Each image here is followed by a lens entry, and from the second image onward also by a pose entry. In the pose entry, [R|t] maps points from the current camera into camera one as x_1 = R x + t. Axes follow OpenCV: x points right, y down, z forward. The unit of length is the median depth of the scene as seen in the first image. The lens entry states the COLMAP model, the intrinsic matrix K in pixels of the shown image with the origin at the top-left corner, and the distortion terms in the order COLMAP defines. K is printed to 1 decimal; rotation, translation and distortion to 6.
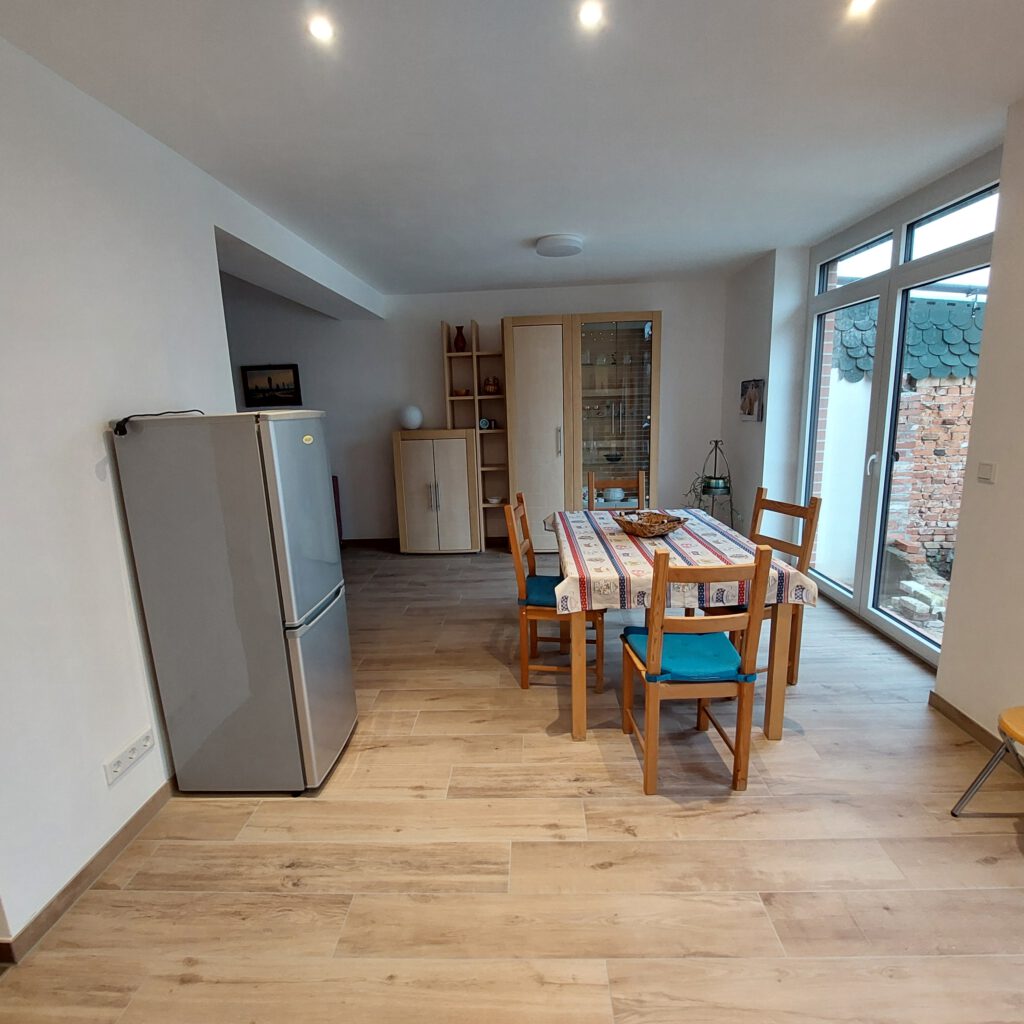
lens RADIAL K [[526.1, 0, 512.0], [0, 526.1, 512.0], [0, 0, 1]] dist [-0.016151, -0.001904]
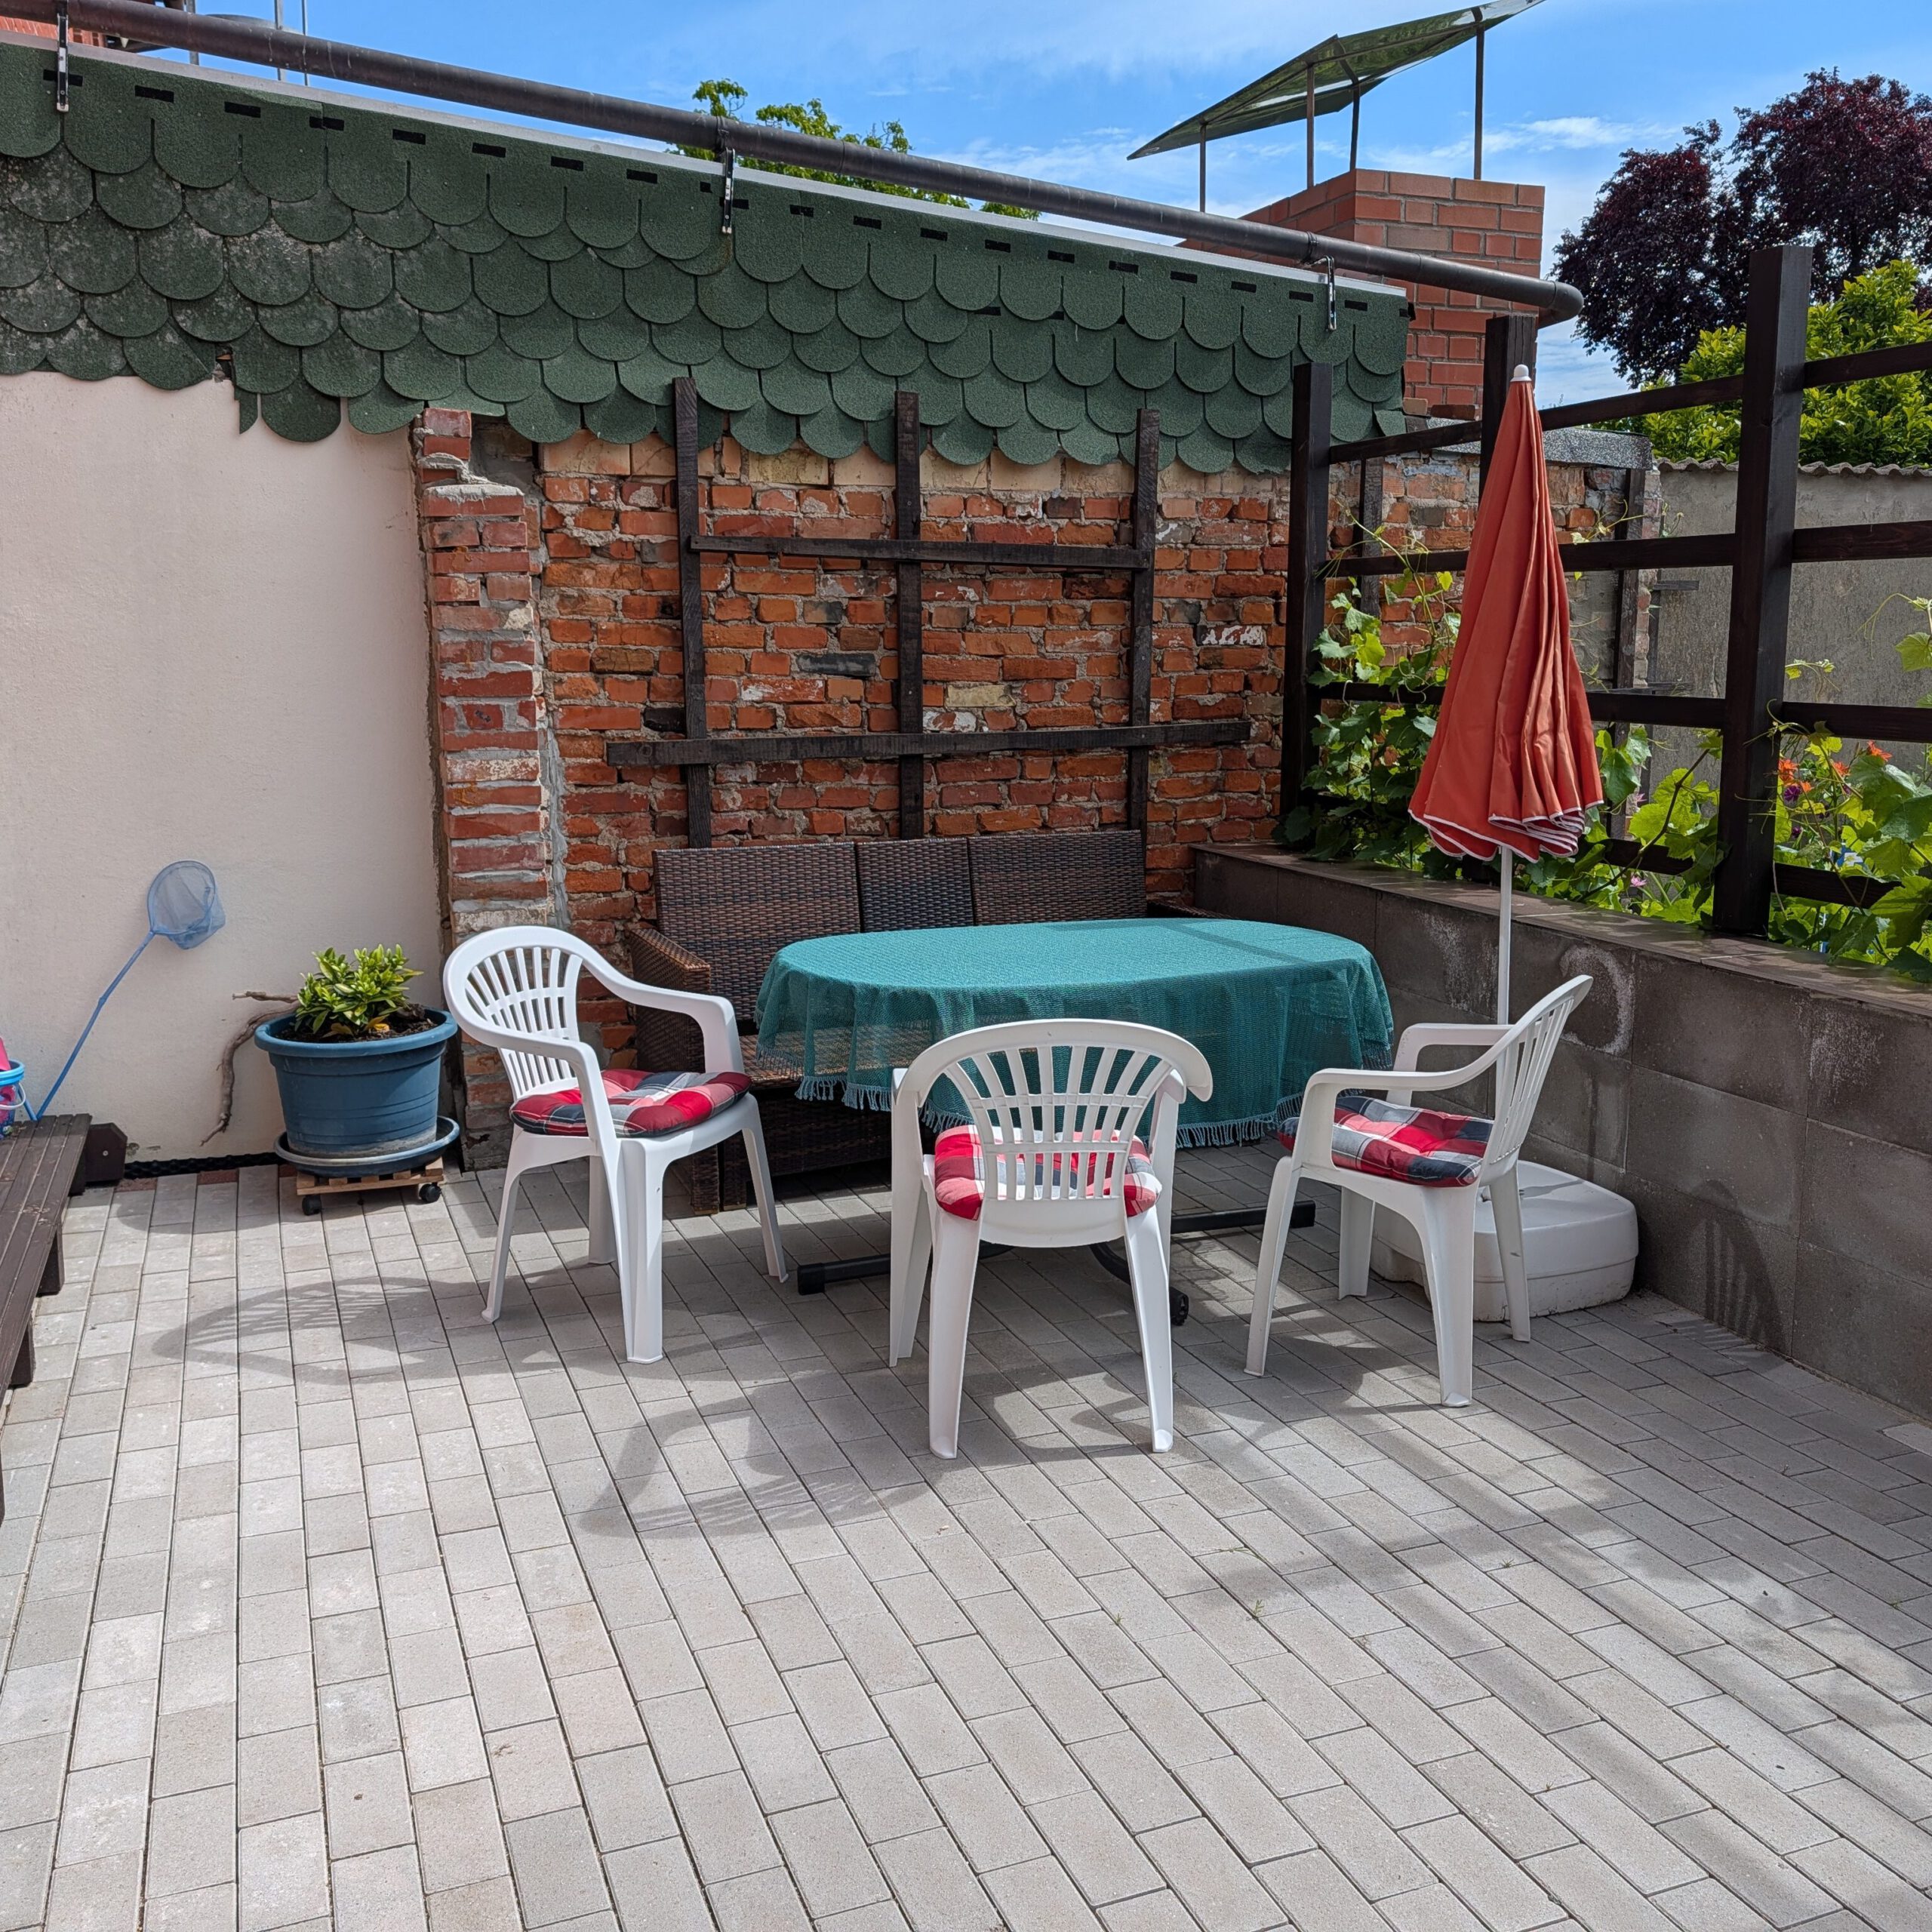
lens RADIAL K [[1862.9, 0, 966.0], [0, 1862.9, 966.0], [0, 0, 1]] dist [-0.011619, -0.015301]
pose [[0.921867, -0.036480, 0.385787, 0.681945], [0.050575, 0.998370, -0.026446, 0.057369], [-0.384193, 0.043891, 0.922209, 0.047986]]
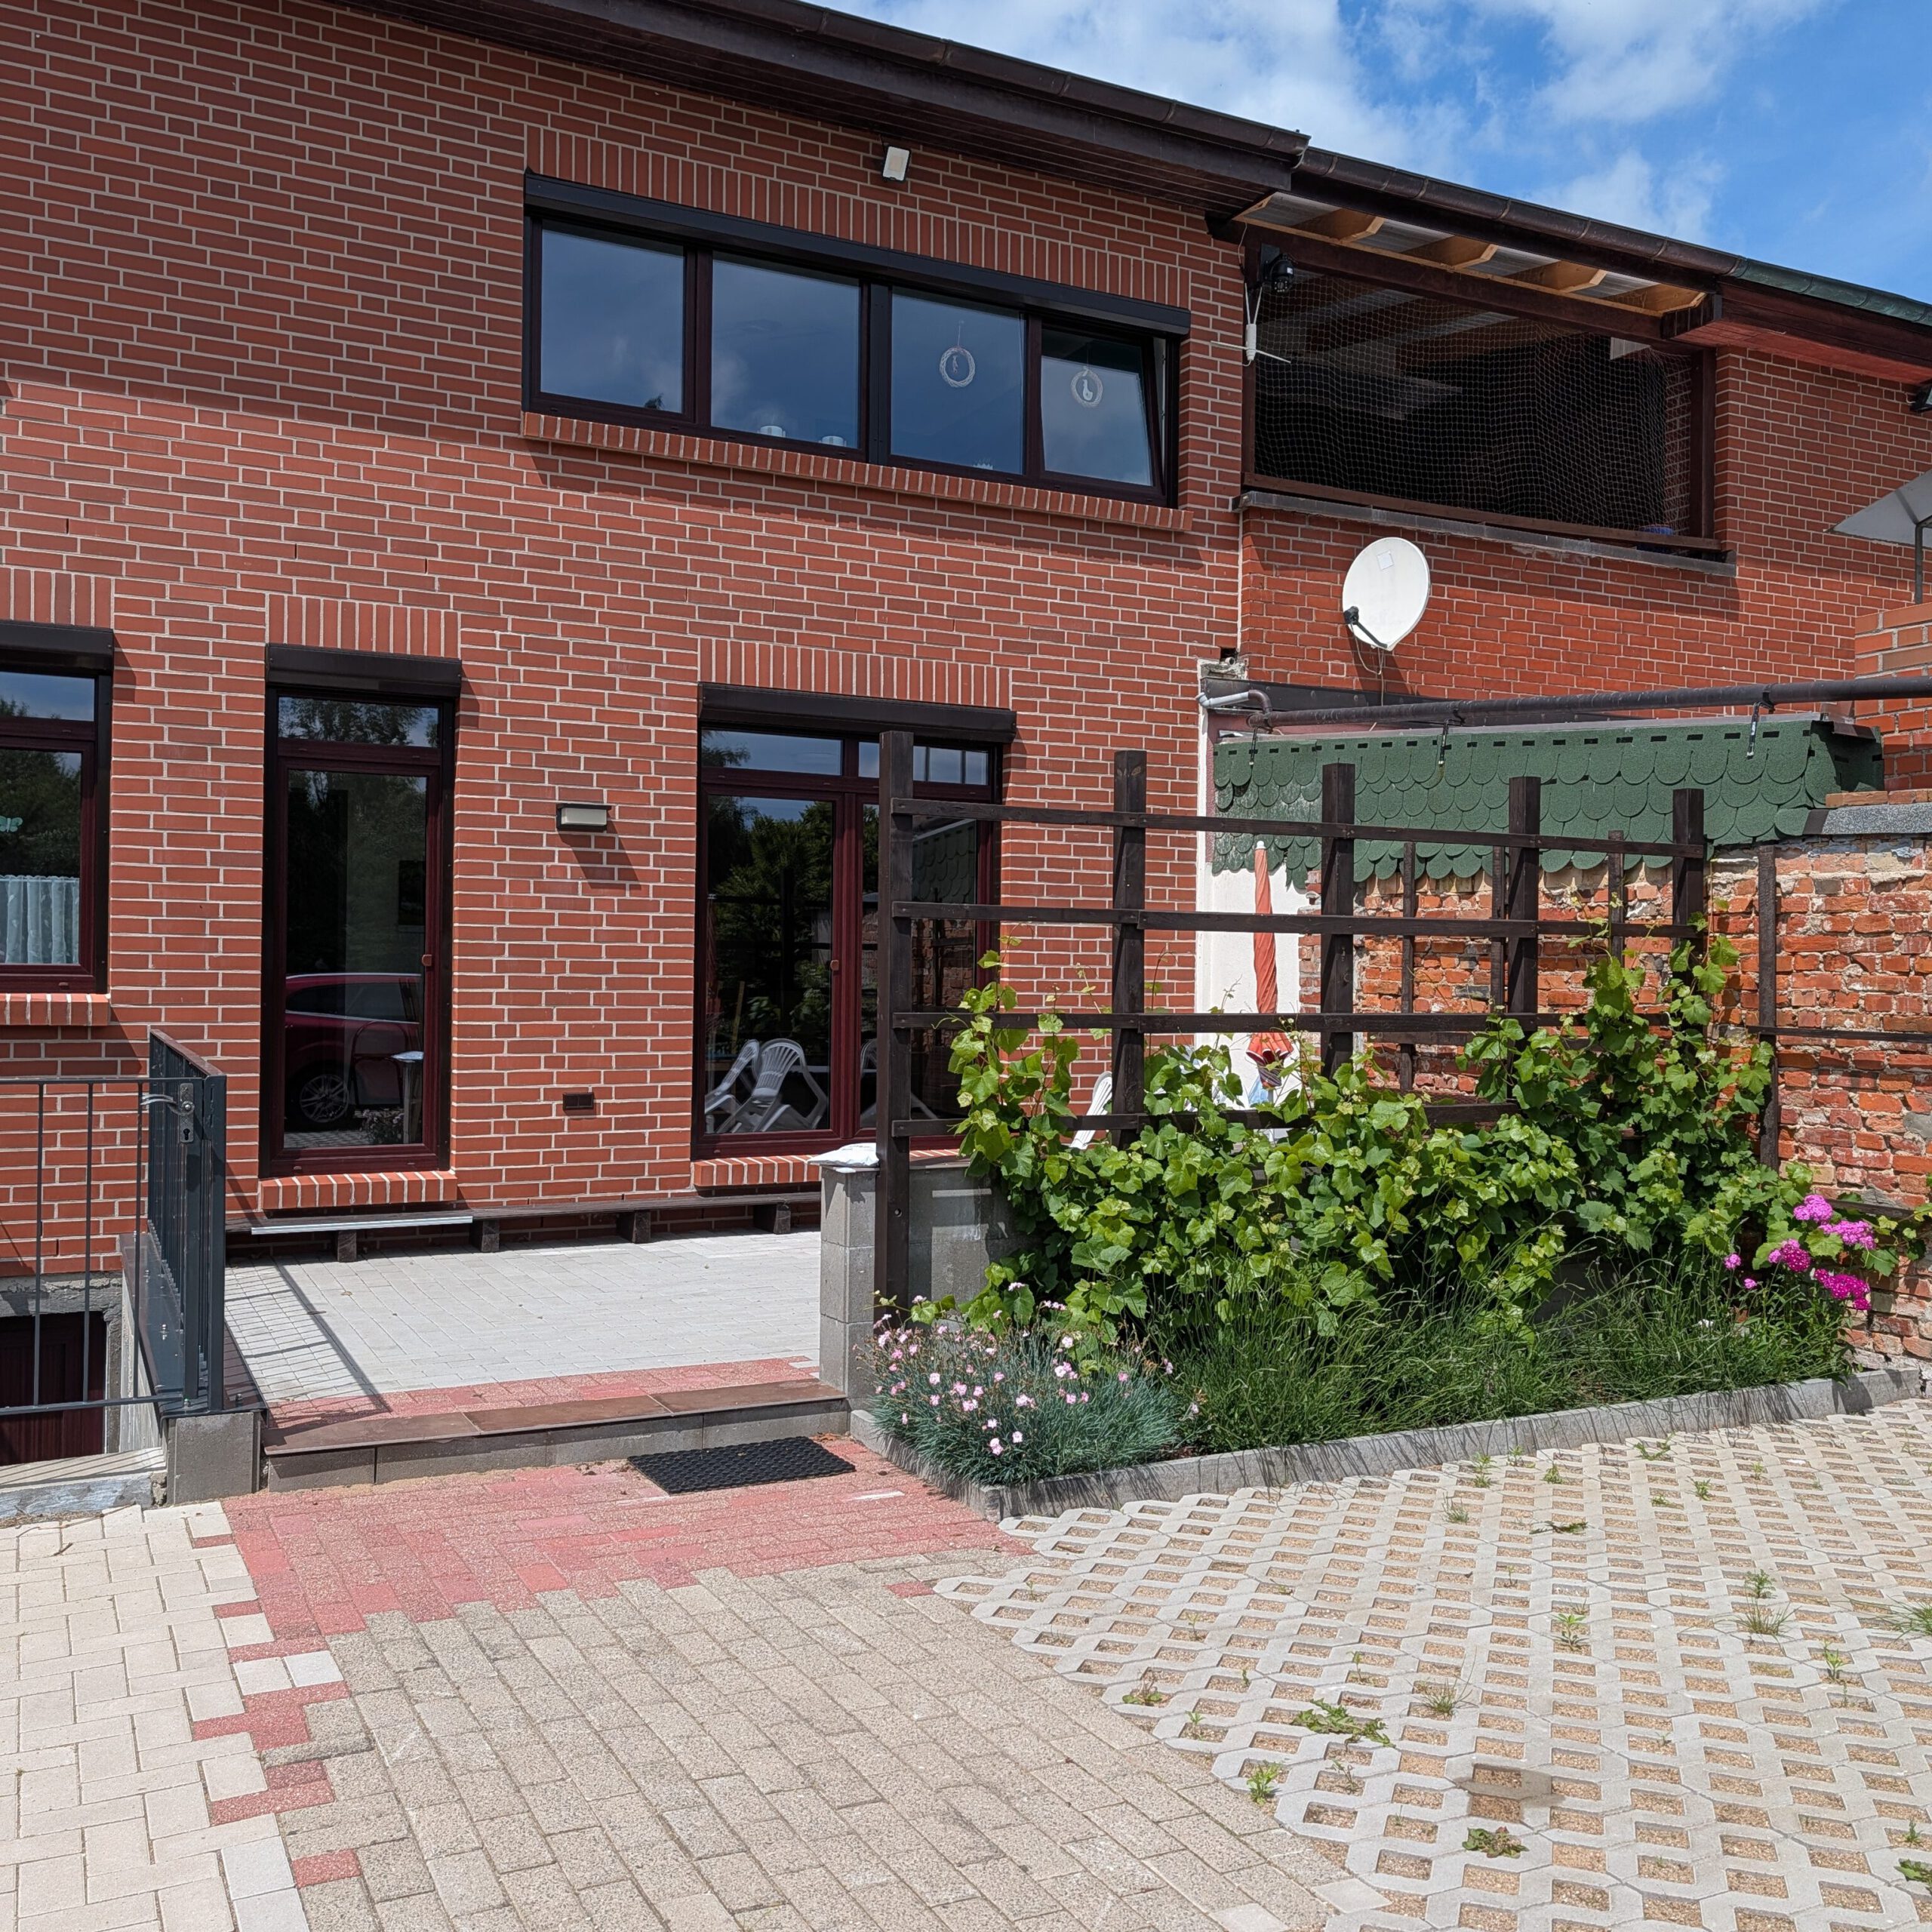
lens RADIAL K [[1862.9, 0, 966.0], [0, 1862.9, 966.0], [0, 0, 1]] dist [-0.011619, -0.015301]
pose [[0.481364, 0.028275, -0.876064, 2.586071], [-0.199858, 0.976692, -0.078292, 0.074085], [0.853431, 0.212775, 0.475796, -0.294639]]
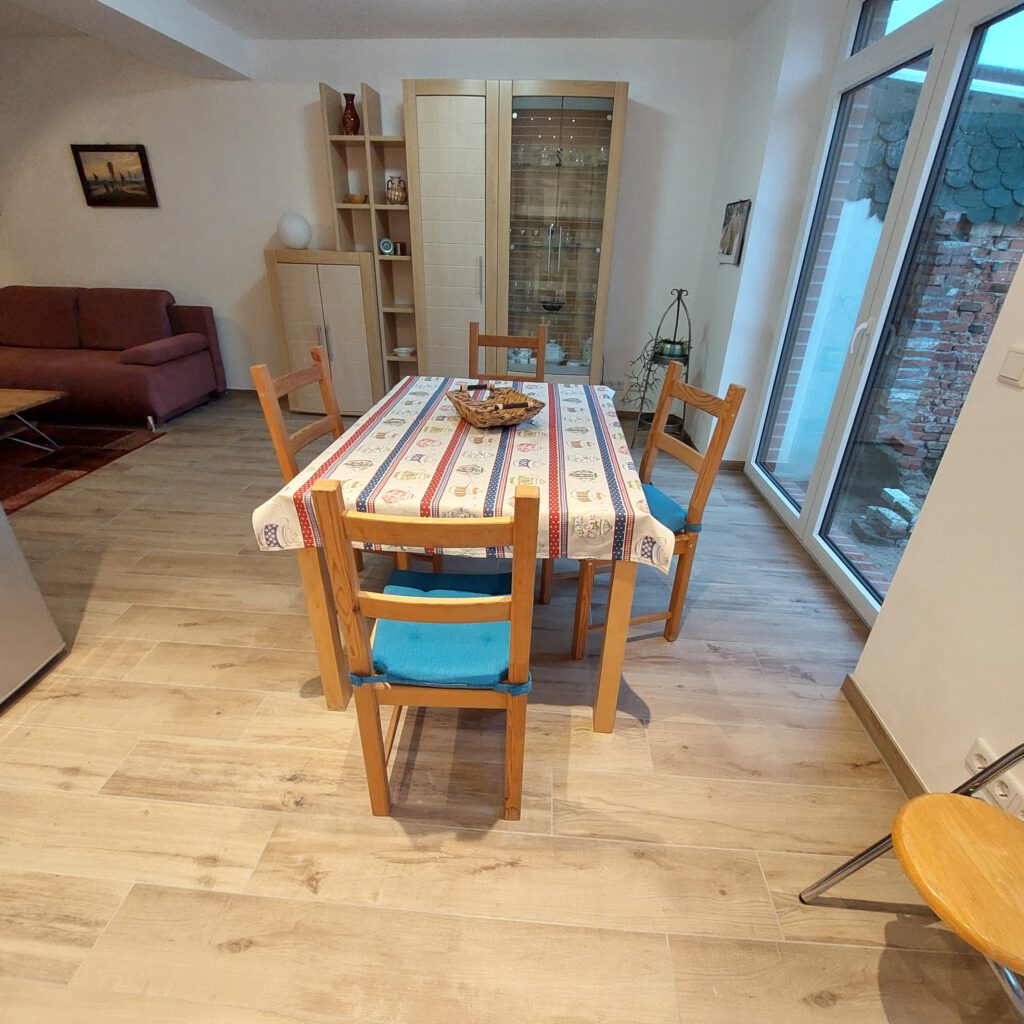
lens RADIAL K [[535.0, 0, 512.0], [0, 535.0, 512.0], [0, 0, 1]] dist [-0.017283, -0.000617]
pose [[0.997666, 0.068286, 0.000238, 0.170378], [-0.065867, 0.961380, 0.267227, -0.018485], [0.018019, -0.266619, 0.963633, 0.178875]]
